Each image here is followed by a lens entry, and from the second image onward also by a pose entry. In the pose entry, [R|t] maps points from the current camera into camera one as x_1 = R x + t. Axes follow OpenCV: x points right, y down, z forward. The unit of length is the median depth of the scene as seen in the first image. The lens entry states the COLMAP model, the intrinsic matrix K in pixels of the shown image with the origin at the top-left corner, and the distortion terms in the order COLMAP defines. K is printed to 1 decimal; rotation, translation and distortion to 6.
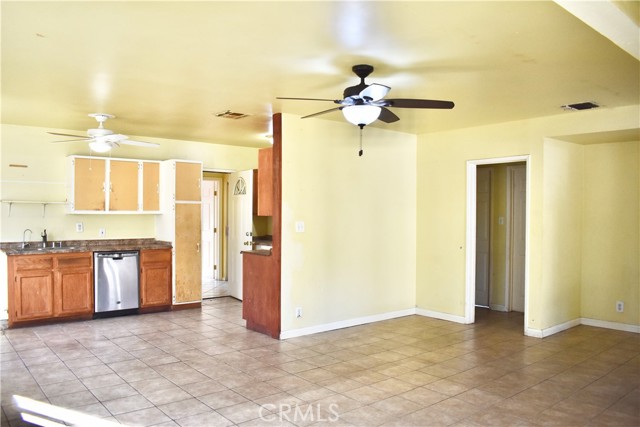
lens RADIAL K [[500.0, 0, 320.0], [0, 500.0, 213.5], [0, 0, 1]] dist [-0.089432, 0.005739]
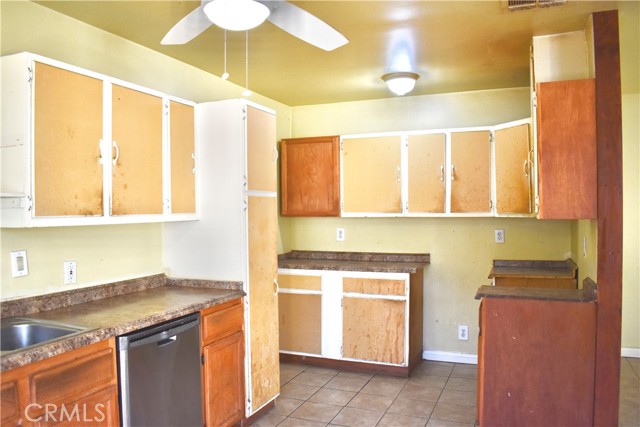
lens RADIAL K [[500.0, 0, 320.0], [0, 500.0, 213.5], [0, 0, 1]] dist [-0.089432, 0.005739]
pose [[0.887728, -0.019394, 0.459960, -0.503665], [0.017291, 0.999812, 0.008784, -0.008561], [-0.460044, 0.000155, 0.887896, 0.641856]]
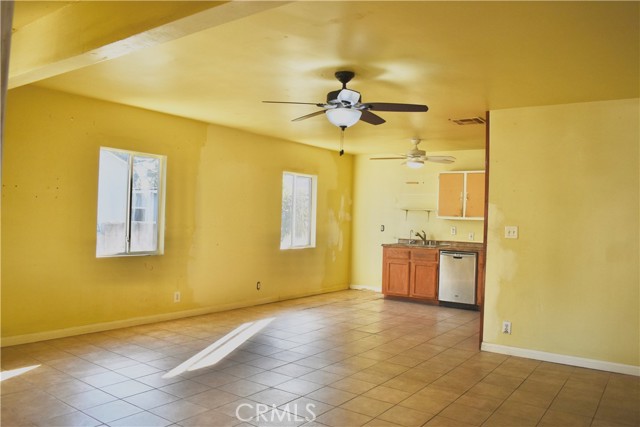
lens RADIAL K [[500.0, 0, 320.0], [0, 500.0, 213.5], [0, 0, 1]] dist [-0.089432, 0.005739]
pose [[0.250291, -0.005184, -0.968157, 0.670366], [-0.035057, 0.999281, -0.014414, 0.016782], [0.967536, 0.037548, 0.249930, 0.413549]]
